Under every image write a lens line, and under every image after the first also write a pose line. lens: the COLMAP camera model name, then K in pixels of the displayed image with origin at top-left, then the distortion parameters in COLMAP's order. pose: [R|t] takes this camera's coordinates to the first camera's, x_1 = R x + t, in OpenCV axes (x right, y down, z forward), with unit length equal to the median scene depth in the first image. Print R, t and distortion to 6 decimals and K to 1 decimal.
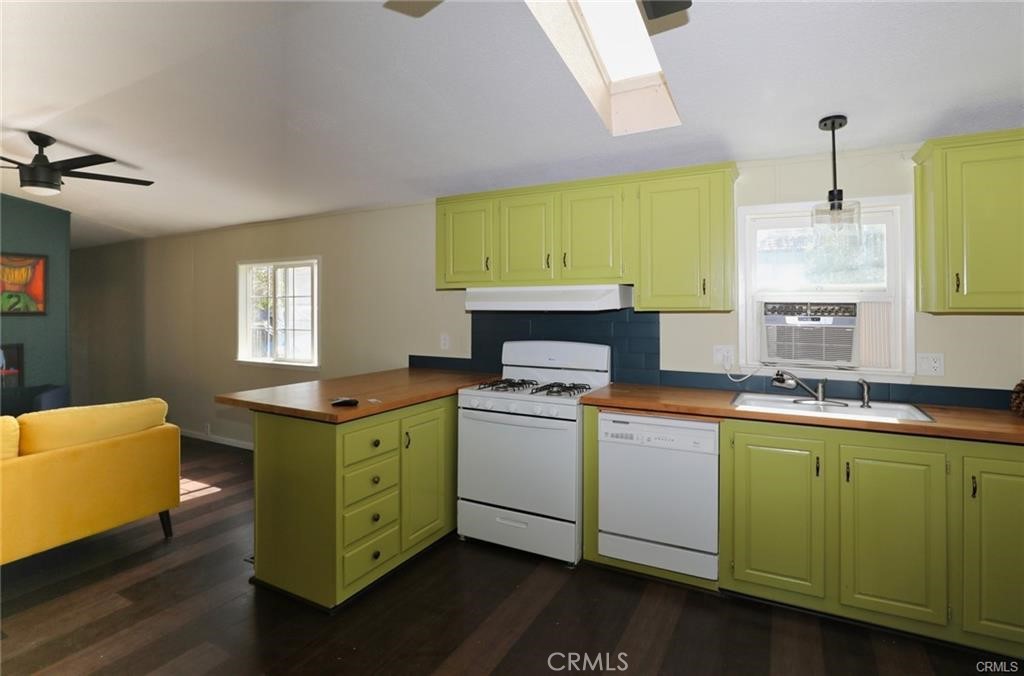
lens RADIAL K [[532.9, 0, 509.6], [0, 532.9, 299.0], [0, 0, 1]] dist [-0.004007, -0.000446]
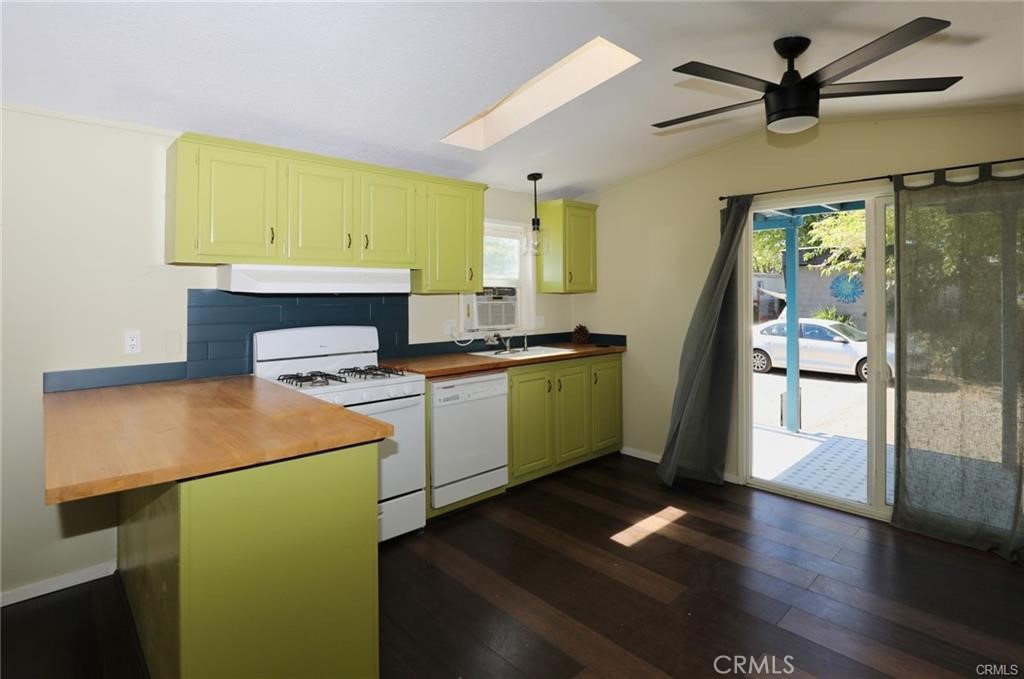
lens RADIAL K [[513.0, 0, 510.1], [0, 513.0, 284.6], [0, 0, 1]] dist [0.001127, 0.000131]
pose [[0.326700, 0.015554, 0.945000, -0.813546], [-0.009440, 0.999868, -0.013193, 0.018394], [-0.945081, -0.004611, 0.326804, 0.498960]]
